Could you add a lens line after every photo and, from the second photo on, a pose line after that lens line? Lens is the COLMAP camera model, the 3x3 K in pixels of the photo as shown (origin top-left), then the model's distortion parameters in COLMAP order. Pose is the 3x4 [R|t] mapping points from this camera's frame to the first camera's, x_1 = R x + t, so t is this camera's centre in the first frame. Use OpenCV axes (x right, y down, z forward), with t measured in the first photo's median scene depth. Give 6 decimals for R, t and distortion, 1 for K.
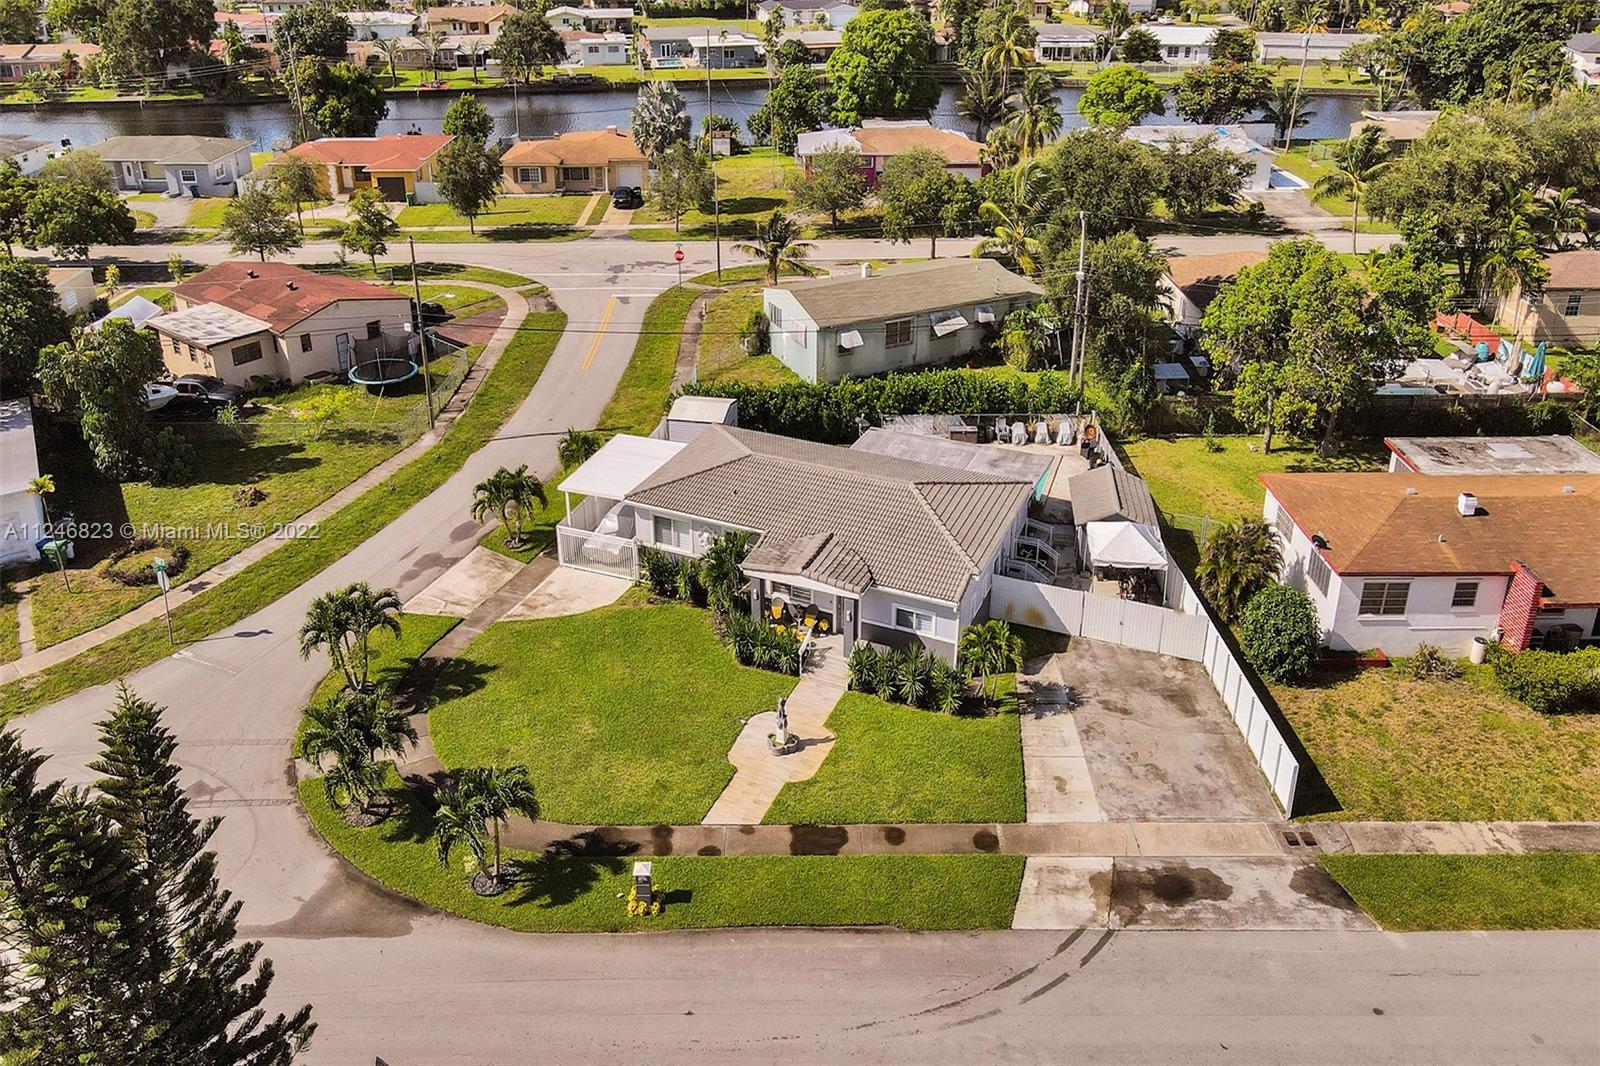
lens RADIAL K [[1160.4, 0, 782.2], [0, 1160.4, 532.3], [0, 0, 1]] dist [-0.002196, -0.000243]
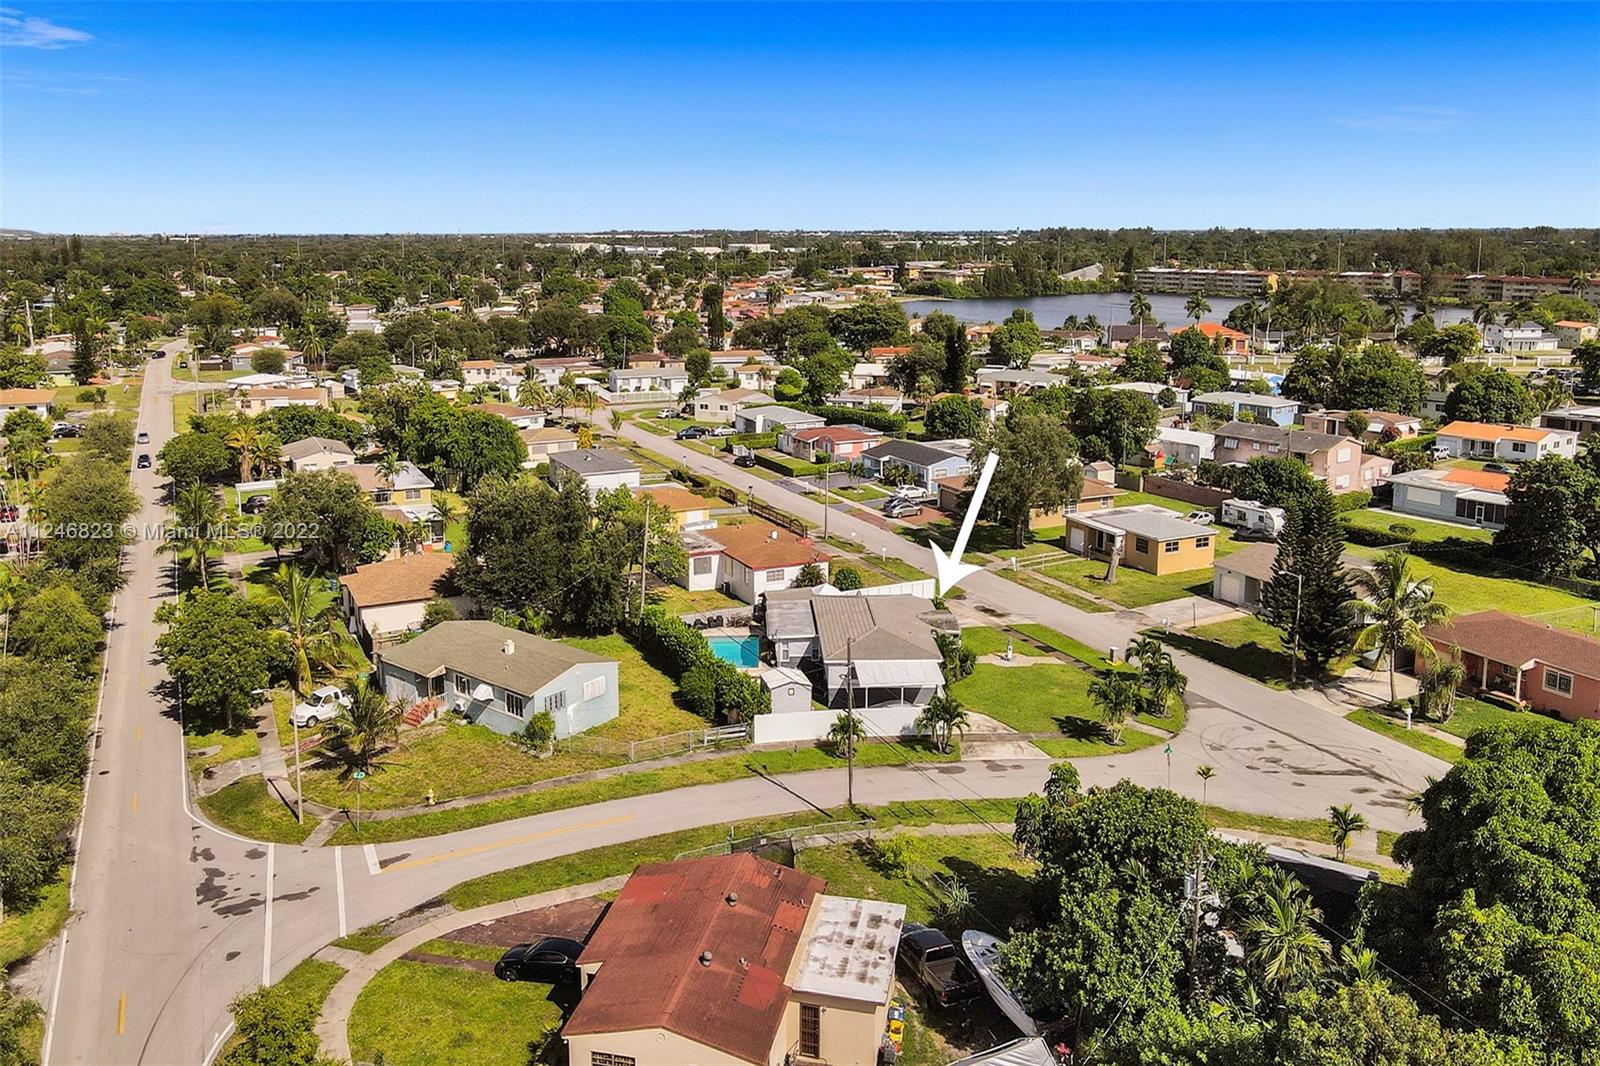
lens RADIAL K [[1200.4, 0, 743.2], [0, 1200.4, 535.4], [0, 0, 1]] dist [-0.004356, 0.004827]
pose [[-0.423344, -0.208288, 0.881701, -1.241107], [0.450298, 0.796111, 0.404277, -0.824469], [-0.786137, 0.568176, -0.243237, 1.267653]]
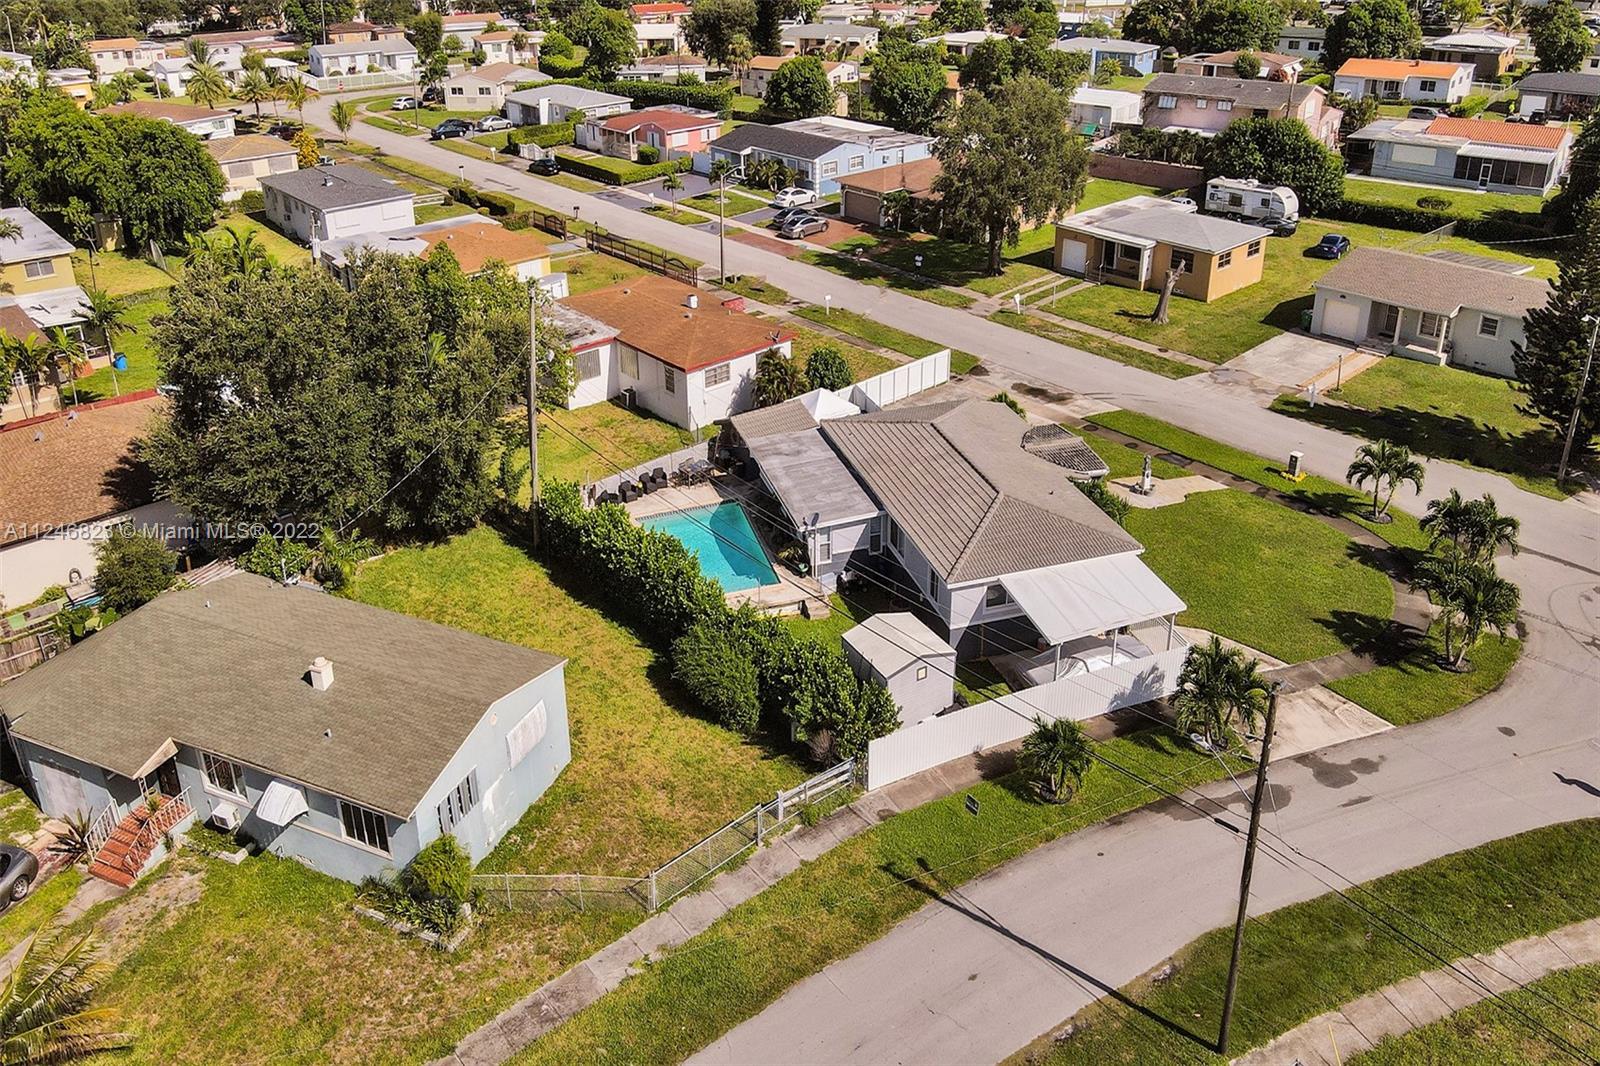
lens RADIAL K [[1163.9, 0, 772.5], [0, 1163.9, 453.0], [0, 0, 1]] dist [0.012486, 0.009120]
pose [[-0.654572, -0.312310, 0.688475, -0.461375], [0.390337, 0.640287, 0.661566, -0.668348], [-0.647435, 0.701780, -0.297208, 1.160006]]
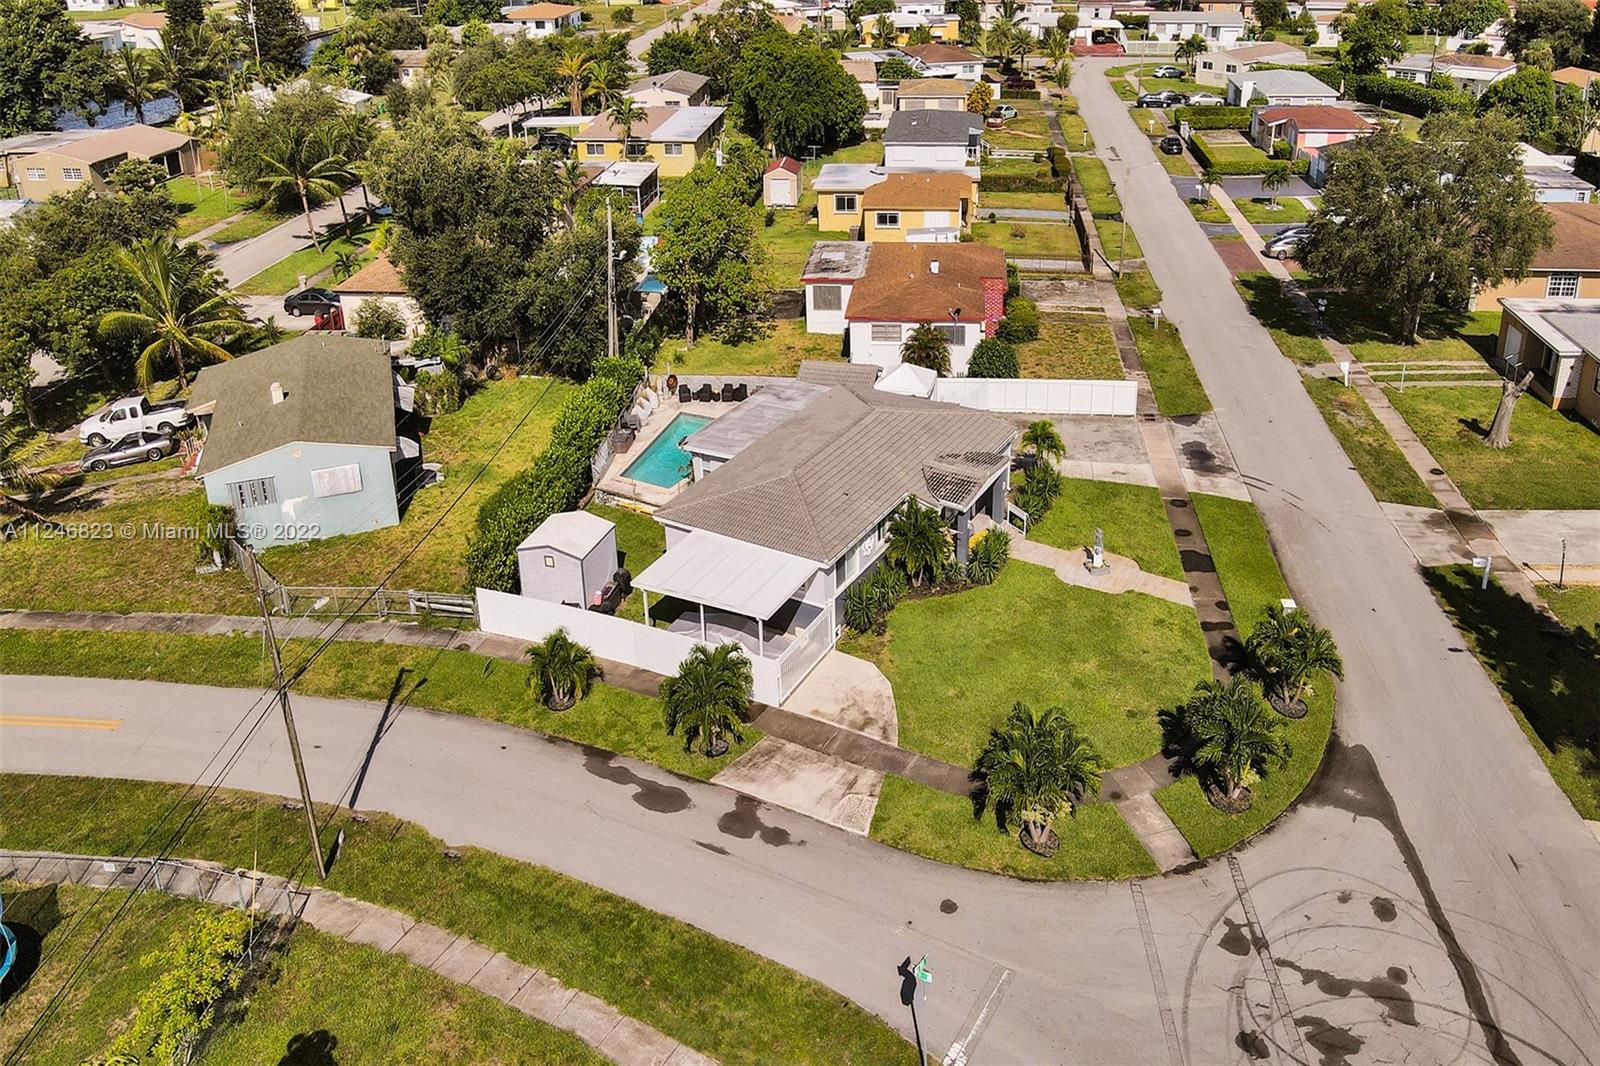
lens RADIAL K [[1213.3, 0, 875.9], [0, 1213.3, 360.7], [0, 0, 1]] dist [0.013010, 0.009759]
pose [[0.065563, -0.366155, 0.928241, -0.786604], [0.496149, 0.819064, 0.288045, -0.339379], [-0.865759, 0.441661, 0.235368, 0.548827]]
